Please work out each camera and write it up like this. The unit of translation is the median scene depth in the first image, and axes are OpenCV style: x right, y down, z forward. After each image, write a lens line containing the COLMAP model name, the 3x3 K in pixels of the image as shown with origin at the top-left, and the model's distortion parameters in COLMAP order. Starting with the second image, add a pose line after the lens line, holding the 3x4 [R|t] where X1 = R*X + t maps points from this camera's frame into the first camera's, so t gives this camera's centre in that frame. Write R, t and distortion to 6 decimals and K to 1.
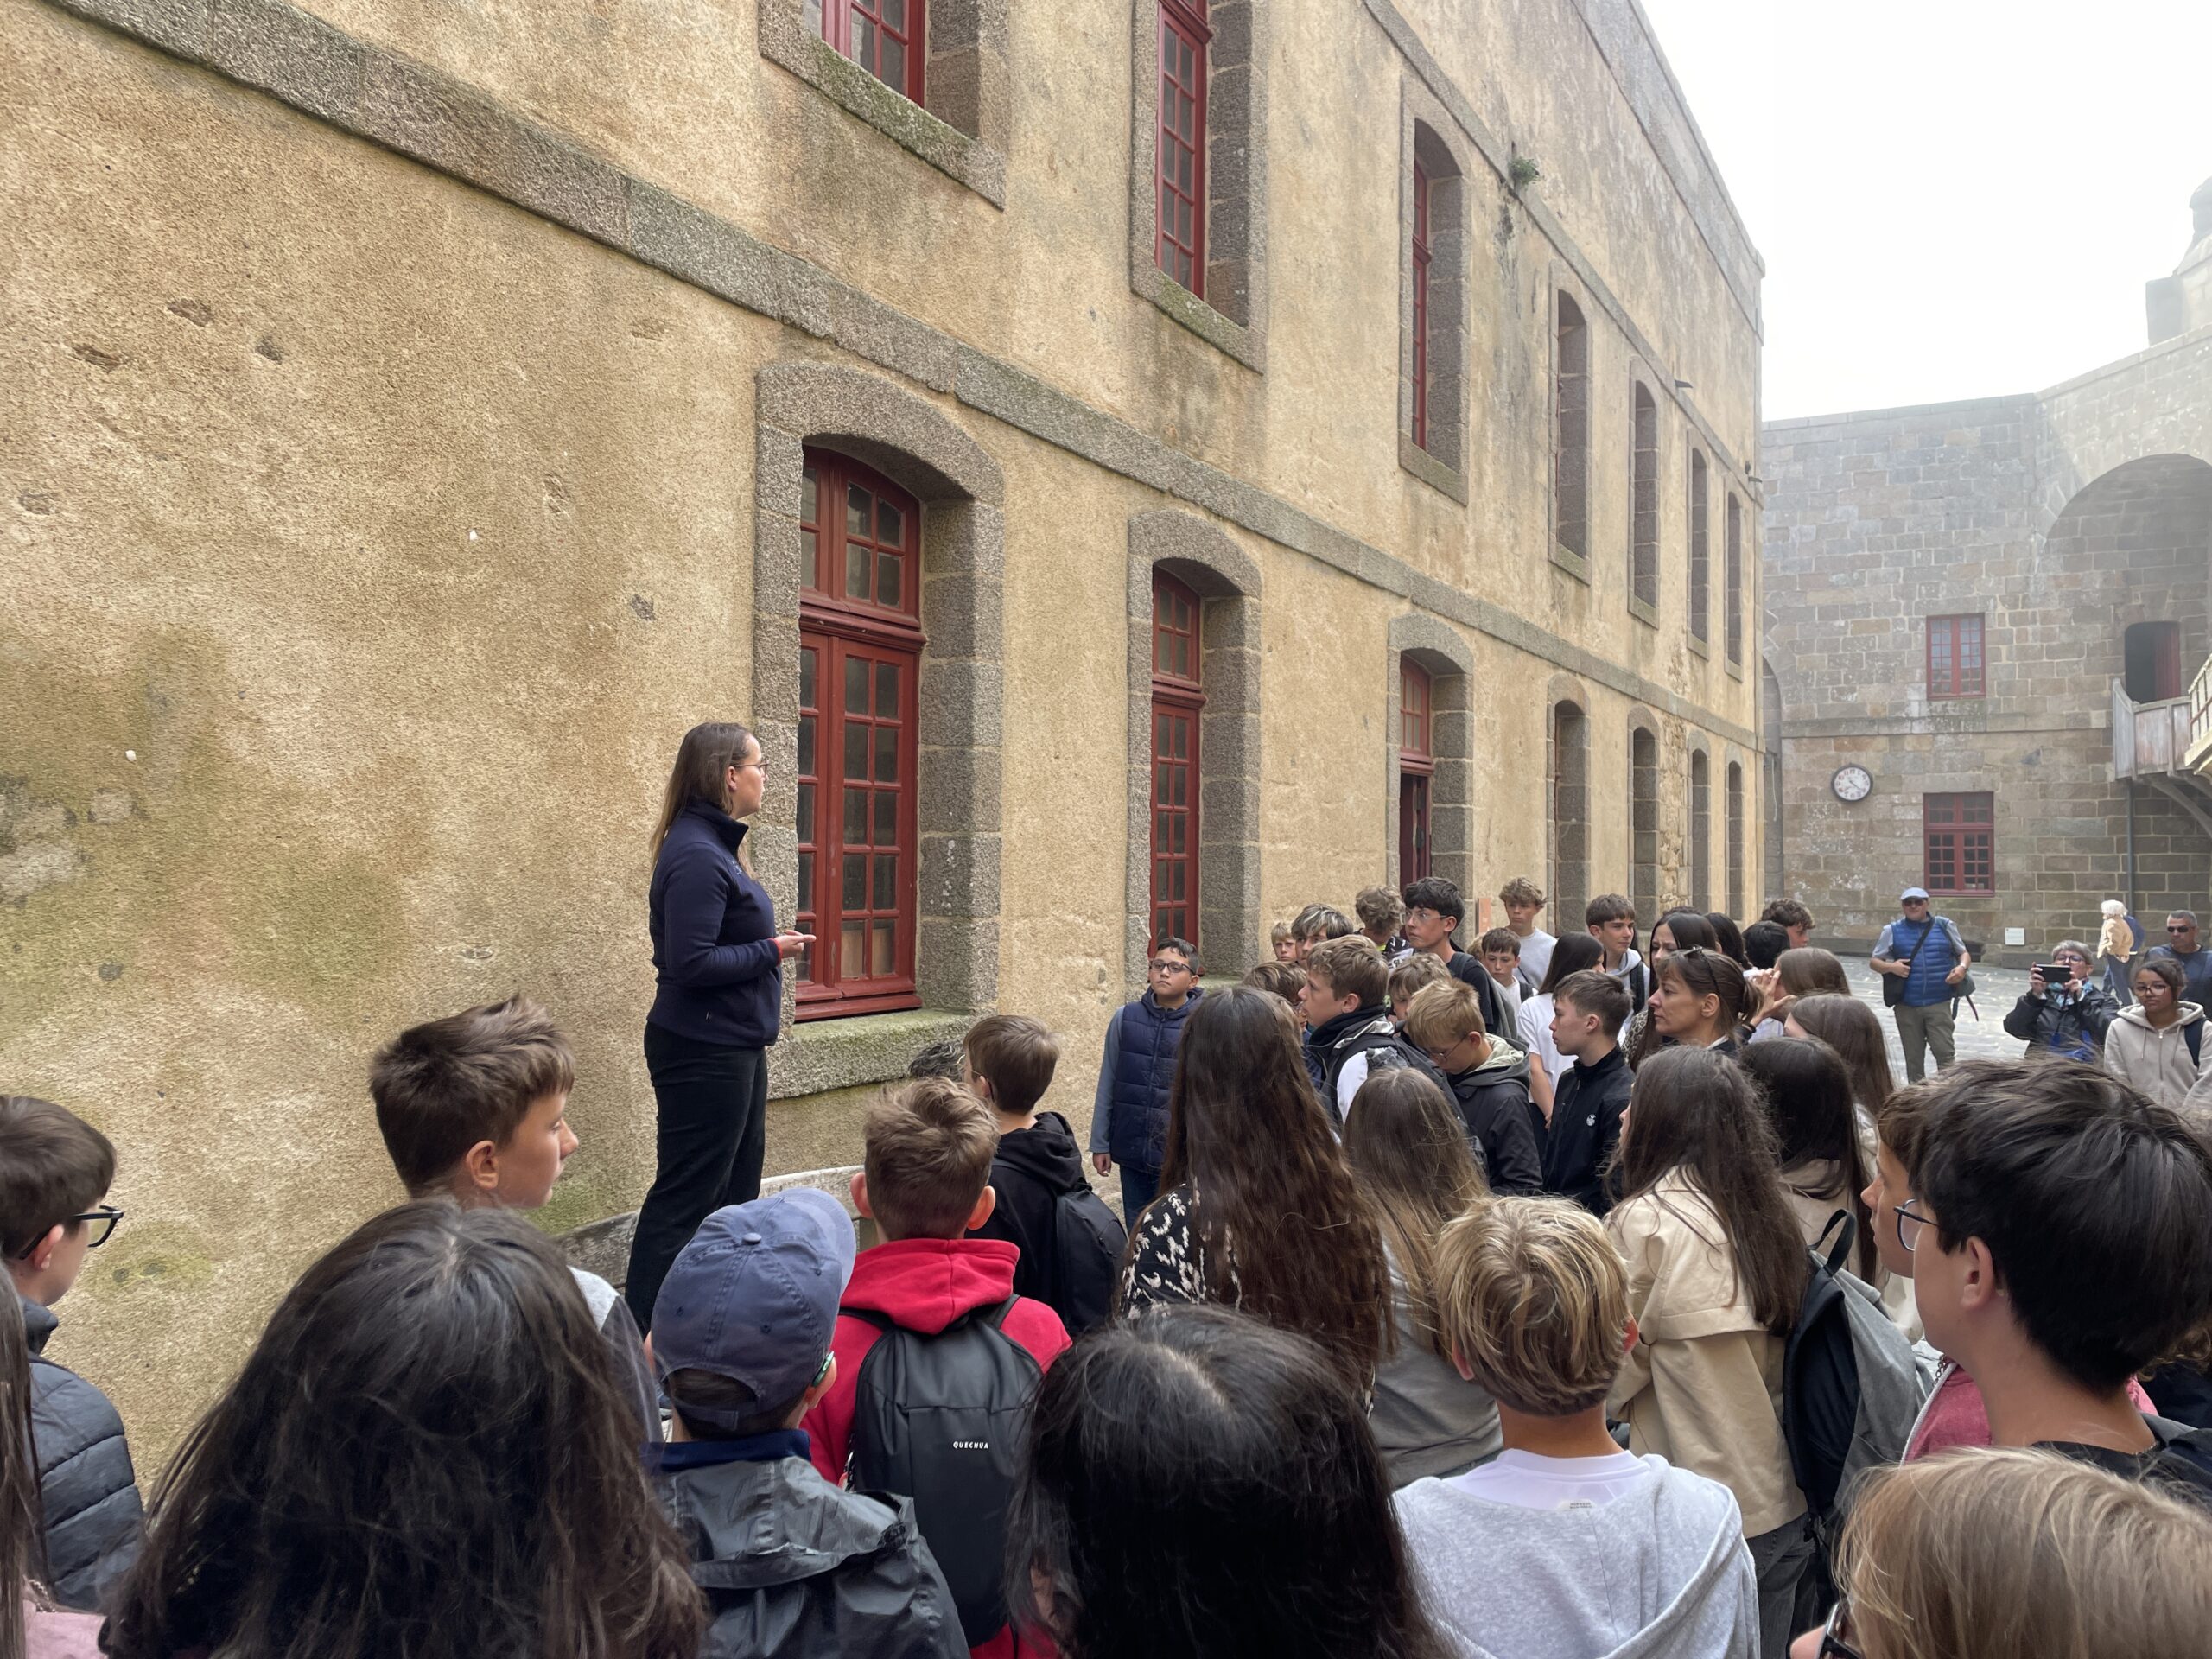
lens RADIAL K [[1646.9, 0, 1077.3], [0, 1646.9, 815.6], [0, 0, 1]] dist [0.094263, -0.115618]
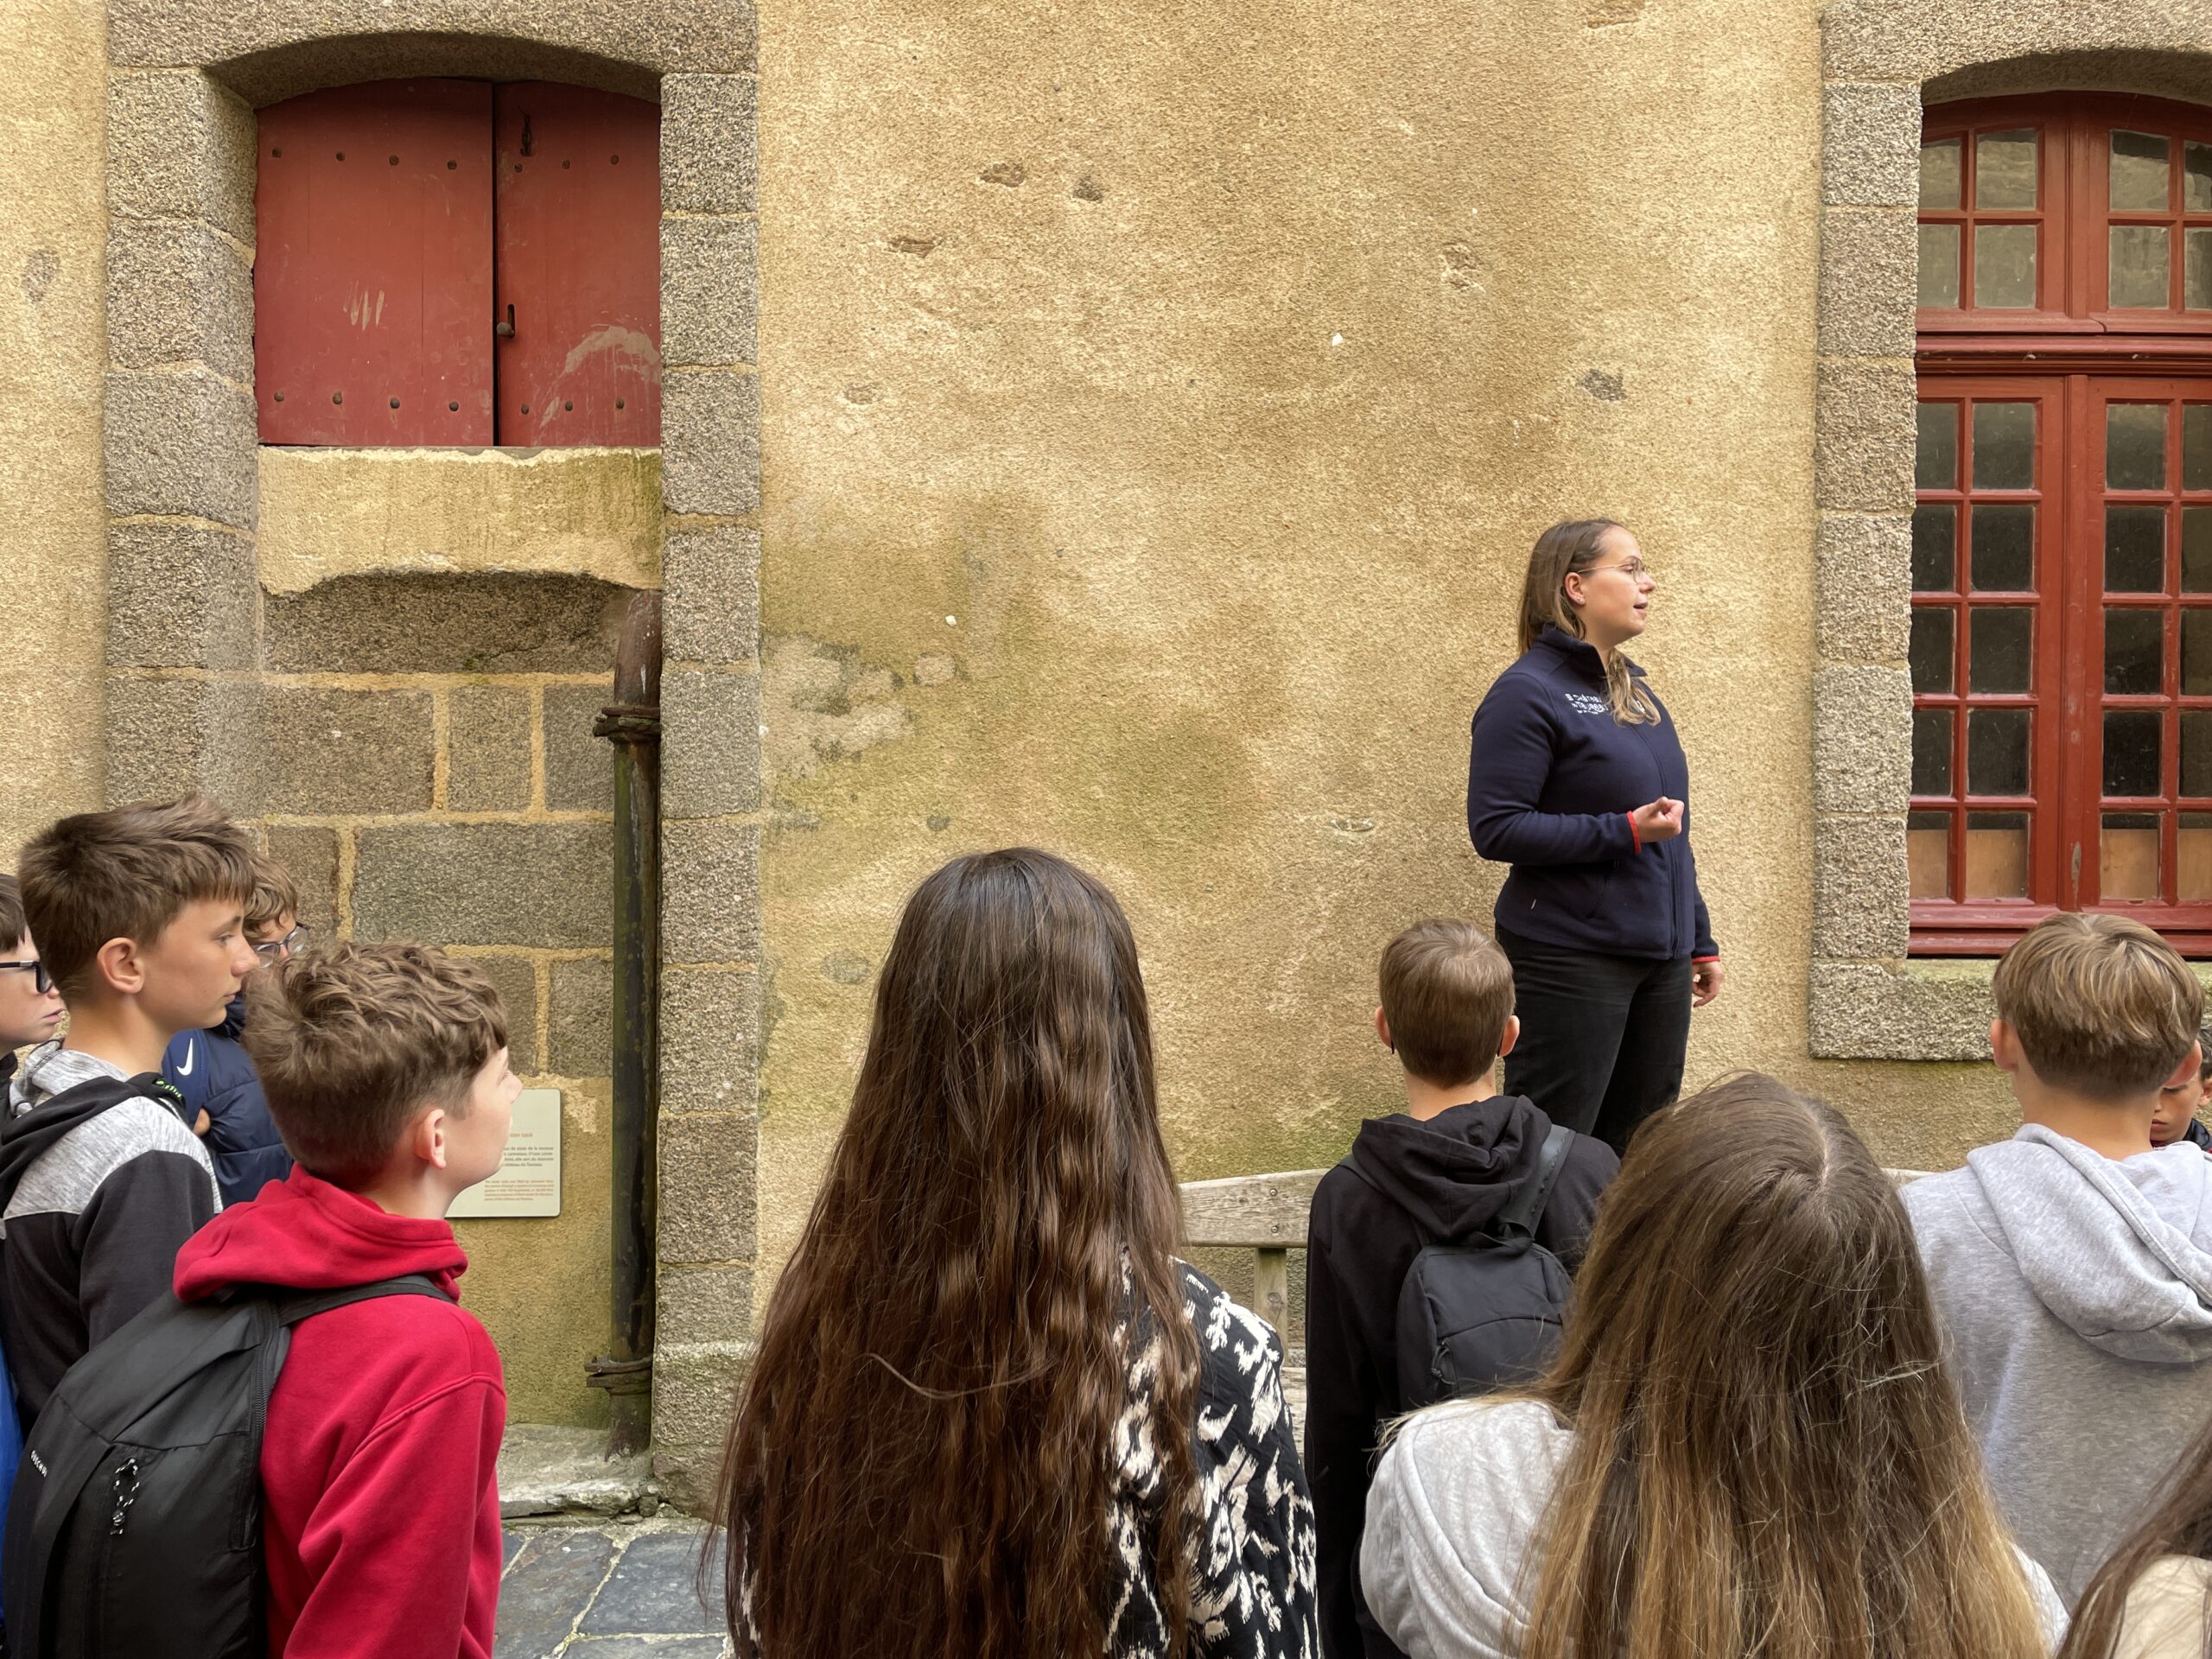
lens RADIAL K [[1646.9, 0, 1077.3], [0, 1646.9, 815.6], [0, 0, 1]] dist [0.094263, -0.115618]
pose [[0.511577, 0.008143, -0.859199, 0.339049], [0.027277, 0.999297, 0.025712, 0.057063], [0.858805, -0.036589, 0.510995, 0.482435]]
